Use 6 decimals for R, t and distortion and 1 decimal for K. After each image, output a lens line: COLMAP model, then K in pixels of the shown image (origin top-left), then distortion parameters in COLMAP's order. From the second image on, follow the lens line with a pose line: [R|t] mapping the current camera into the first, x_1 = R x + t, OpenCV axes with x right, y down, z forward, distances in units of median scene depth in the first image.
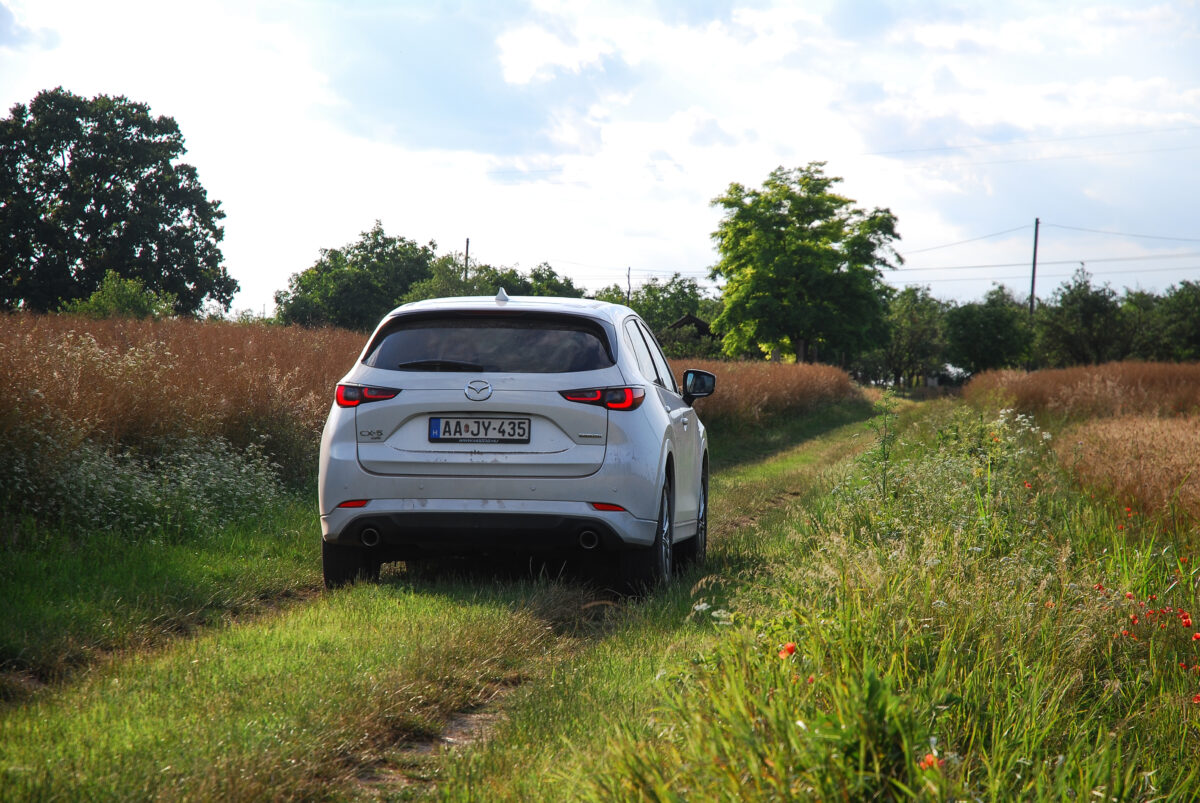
lens RADIAL K [[3977.0, 0, 596.7], [0, 3977.0, 402.1], [0, 0, 1]] dist [0.410878, 0.000000]
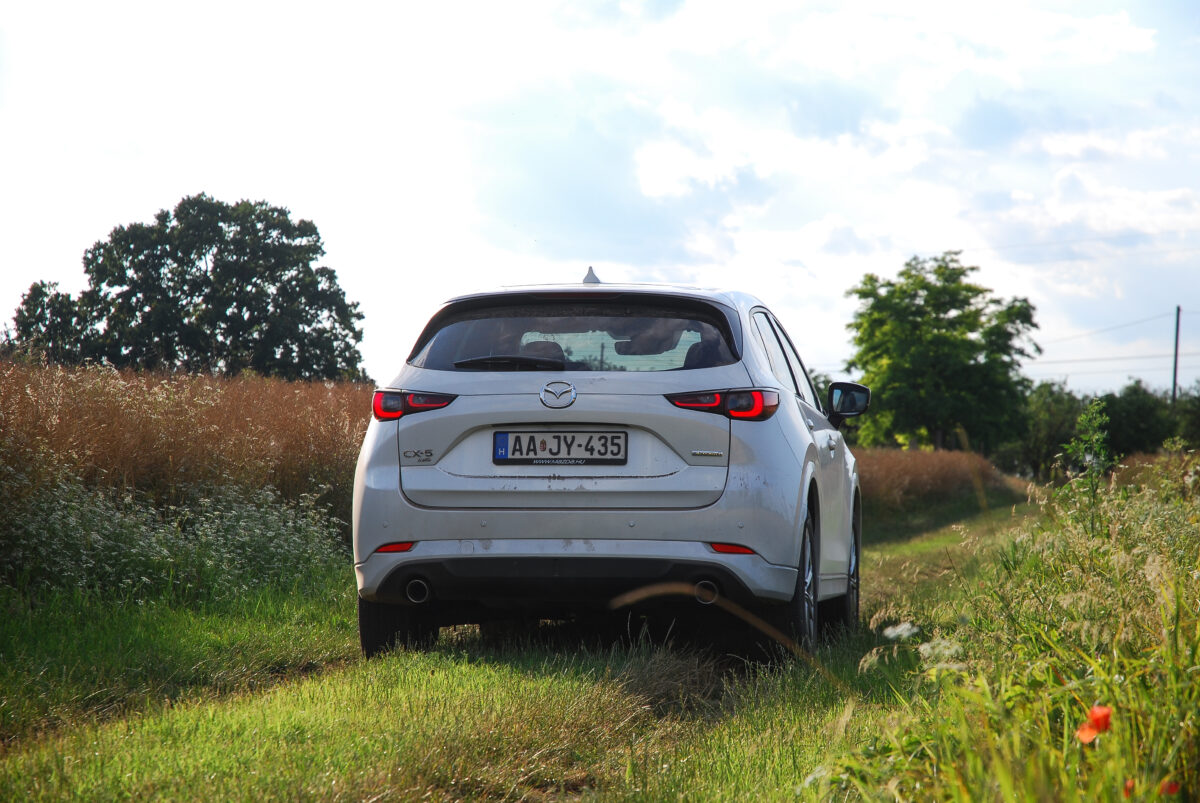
lens RADIAL K [[3450.7, 0, 606.8], [0, 3450.7, 398.8], [0, 0, 1]] dist [0.315144, 0.000000]
pose [[0.999244, -0.008311, -0.037989, 0.001742], [0.006832, 0.999220, -0.038881, 0.009415], [0.038282, 0.038592, 0.998521, 0.140152]]
